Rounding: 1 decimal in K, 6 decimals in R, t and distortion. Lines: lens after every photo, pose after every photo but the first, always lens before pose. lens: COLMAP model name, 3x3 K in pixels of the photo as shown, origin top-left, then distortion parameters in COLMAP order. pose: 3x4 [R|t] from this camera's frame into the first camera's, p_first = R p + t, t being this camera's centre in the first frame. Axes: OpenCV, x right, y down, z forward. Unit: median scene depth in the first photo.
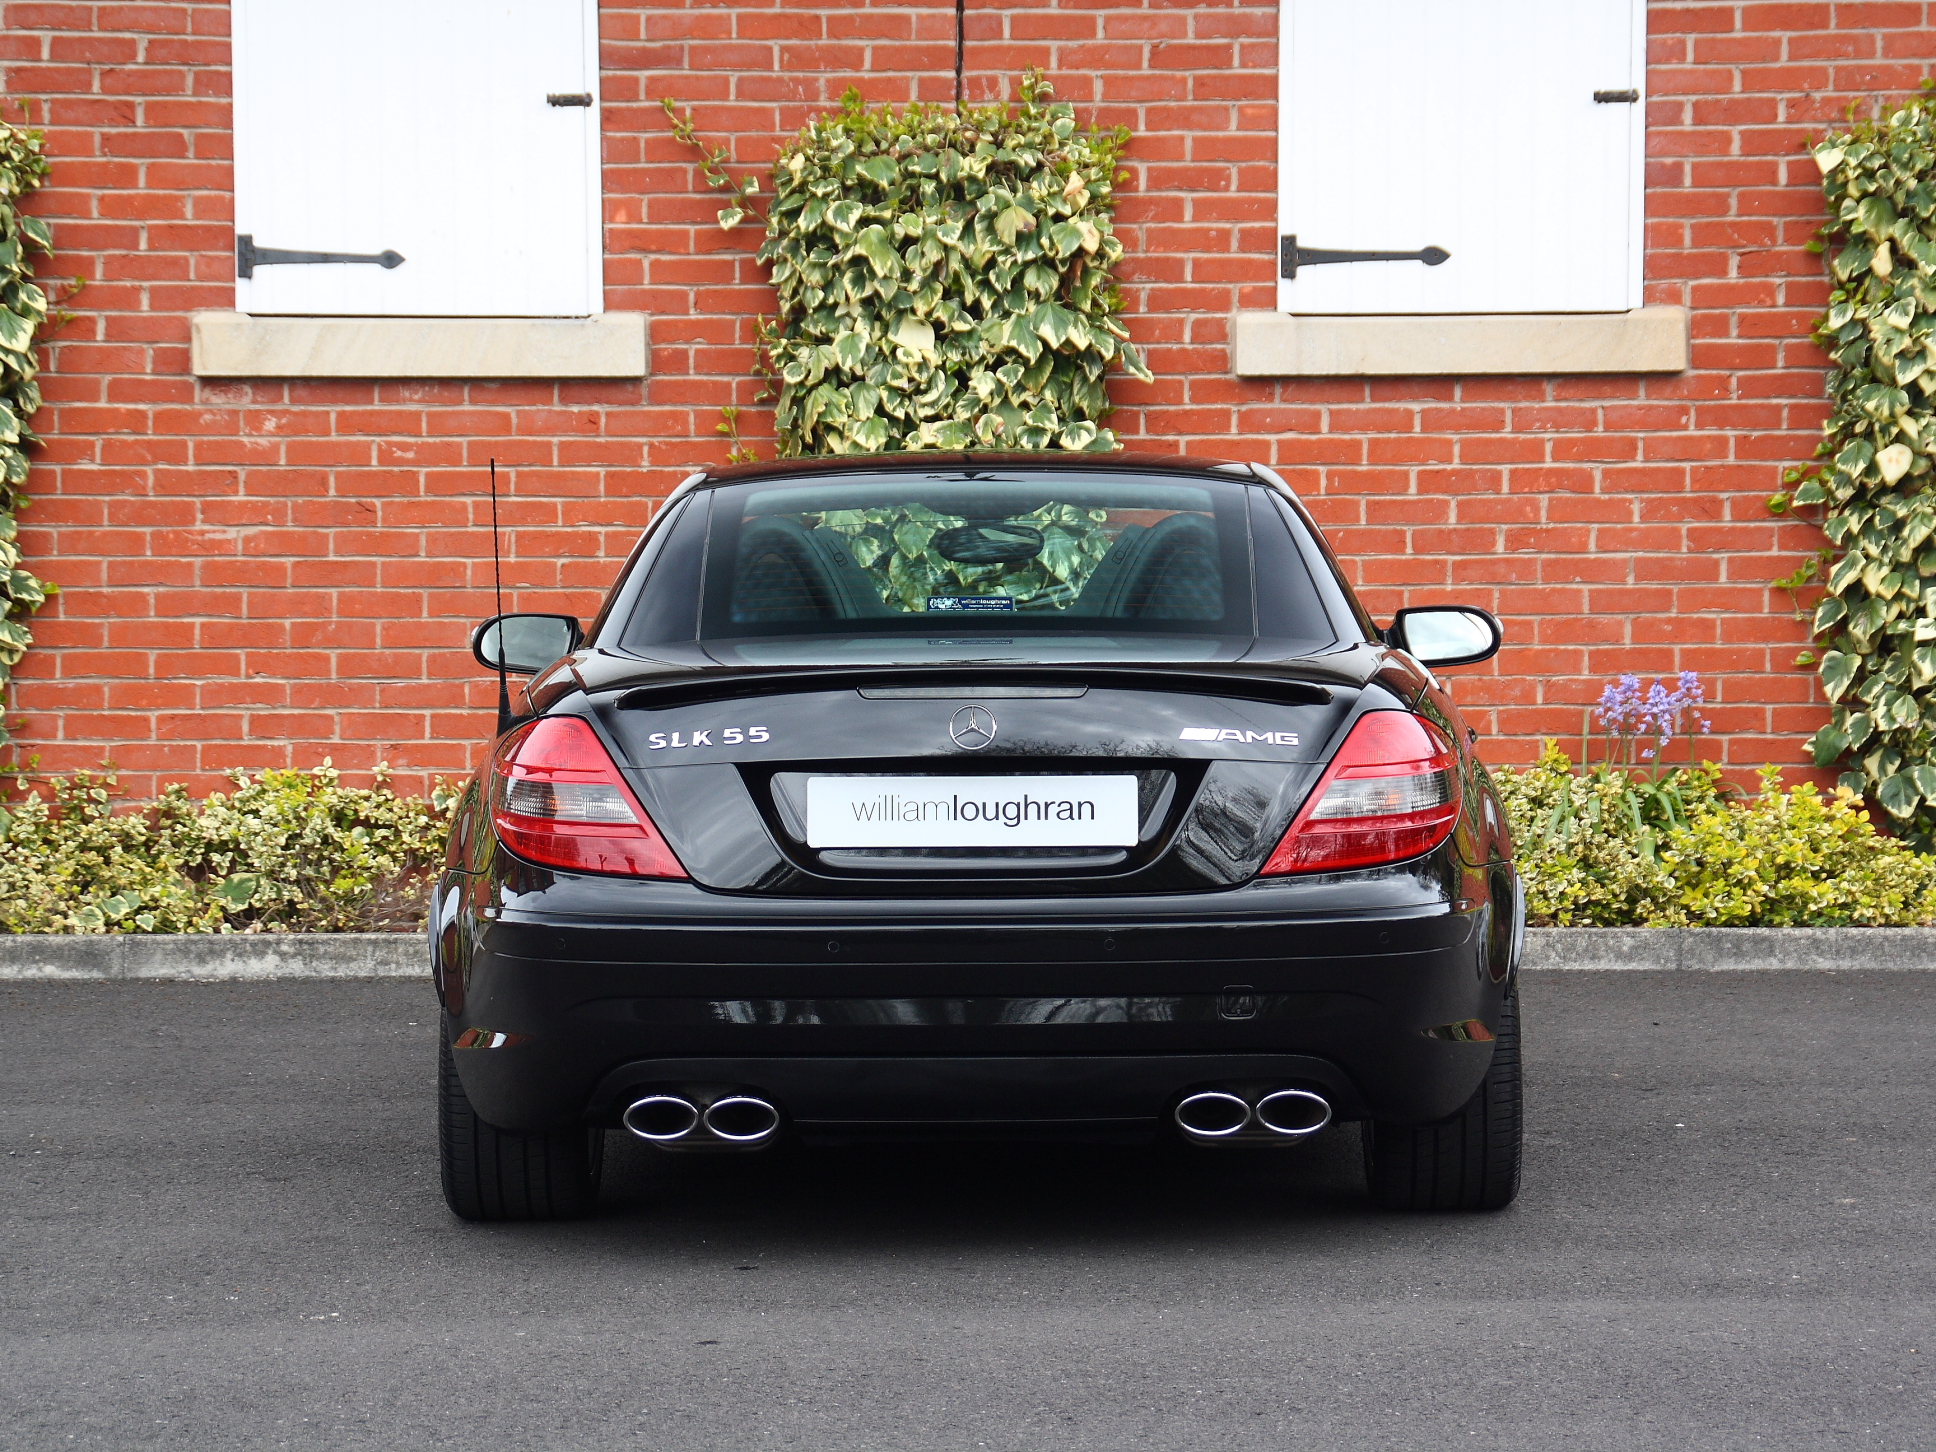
lens RADIAL K [[6105.3, 0, 962.2], [0, 6105.3, 727.1], [0, 0, 1]] dist [0.654776, 0.000000]
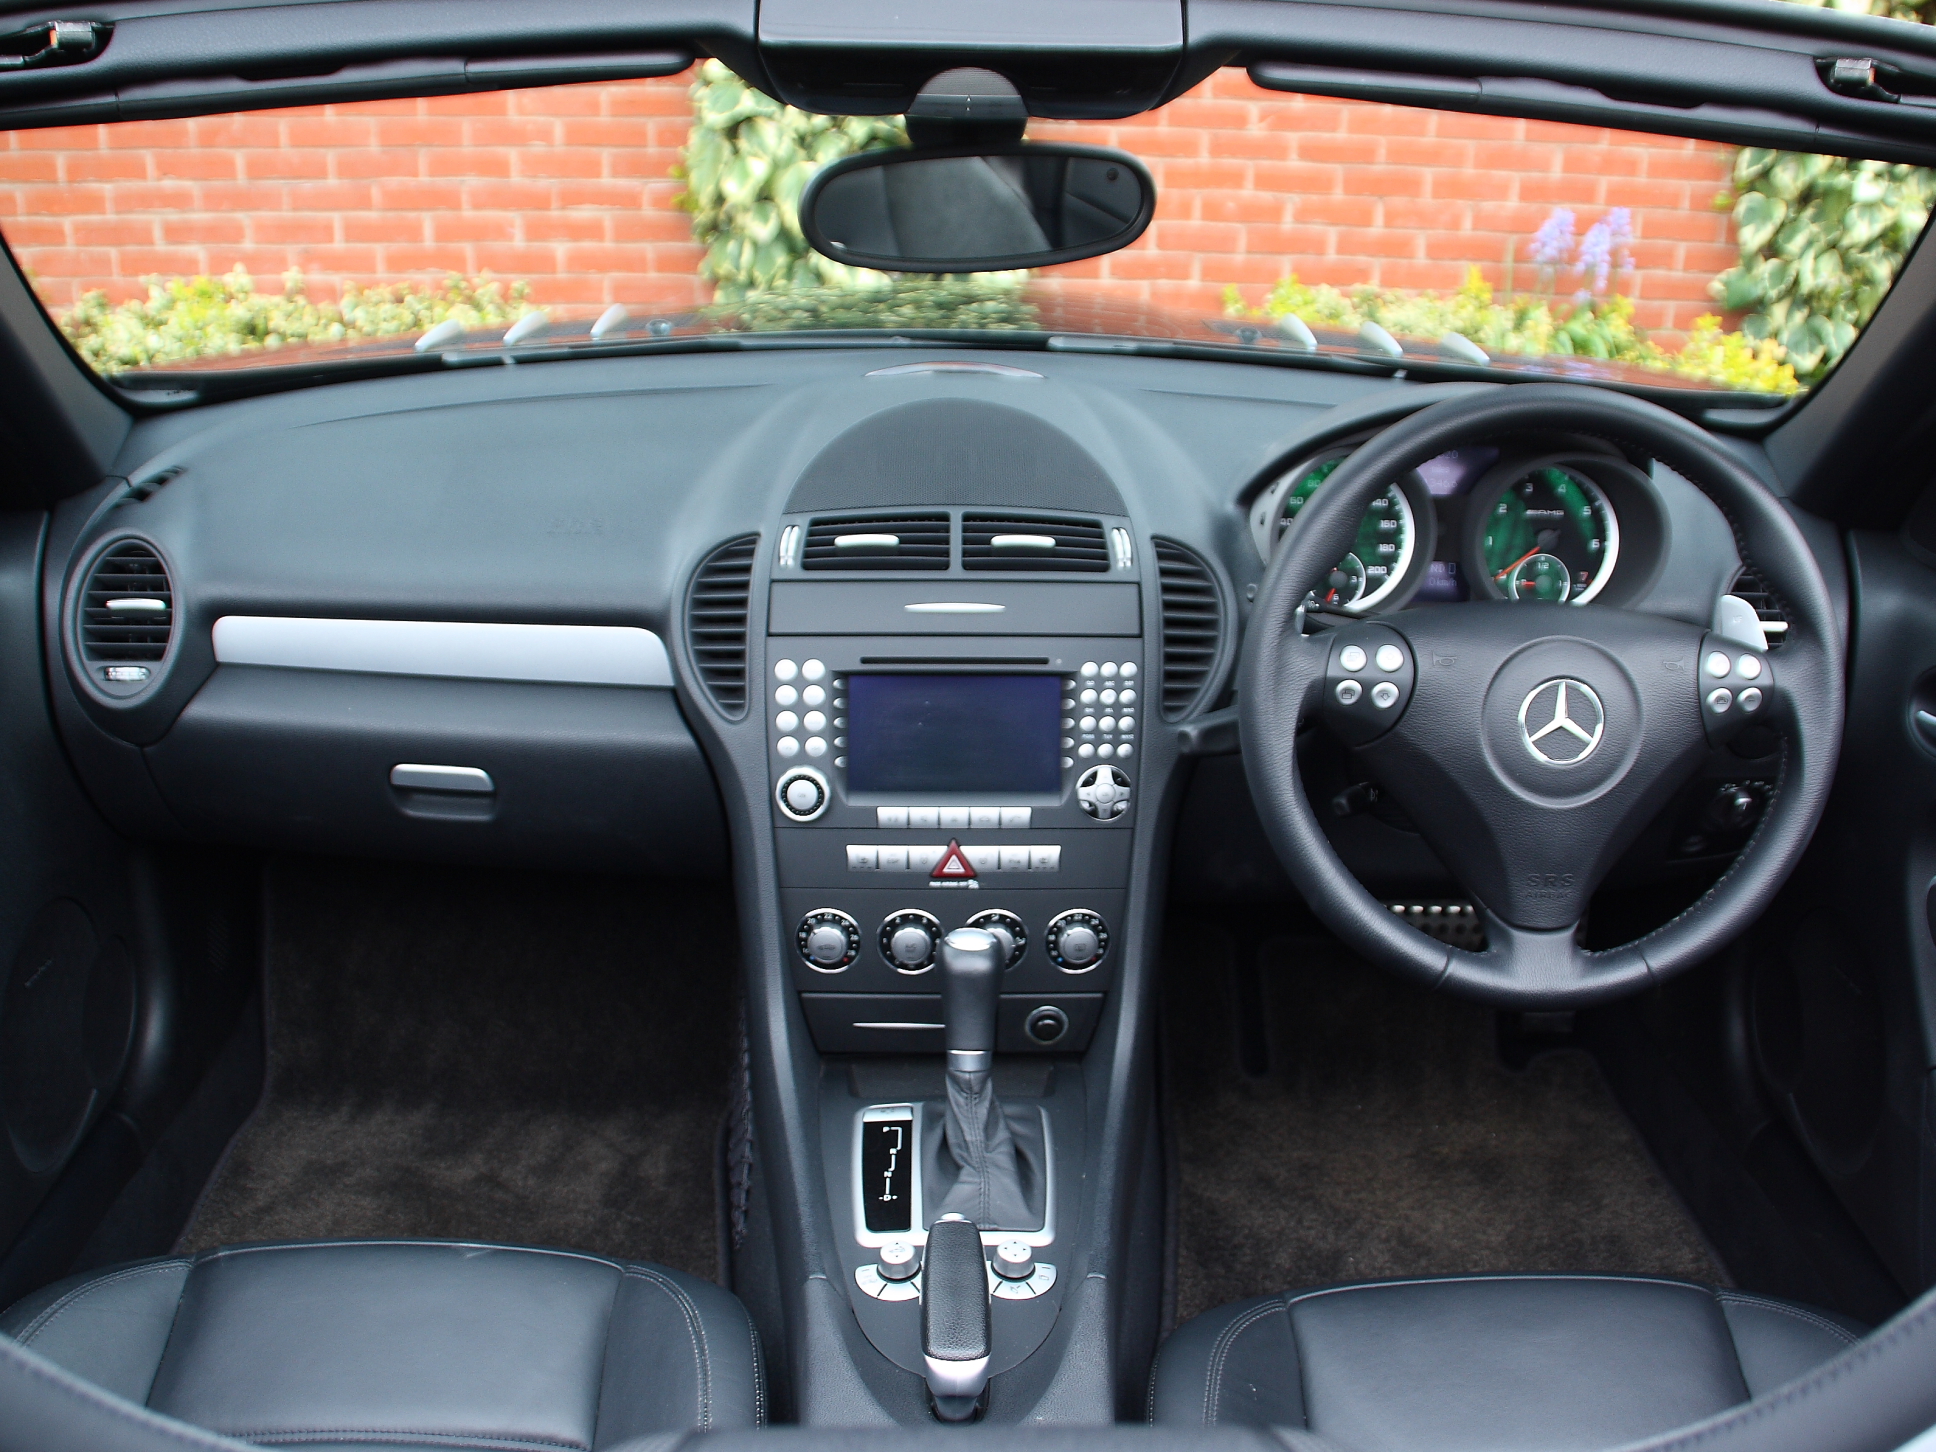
lens RADIAL K [[2012.5, 0, 970.0], [0, 2012.5, 763.4], [0, 0, 1]] dist [-0.137336, 0.000000]
pose [[0.998309, 0.006517, 0.057758, -0.004313], [-0.025454, 0.942364, 0.333619, -0.027269], [-0.052255, -0.334525, 0.940937, 0.674977]]
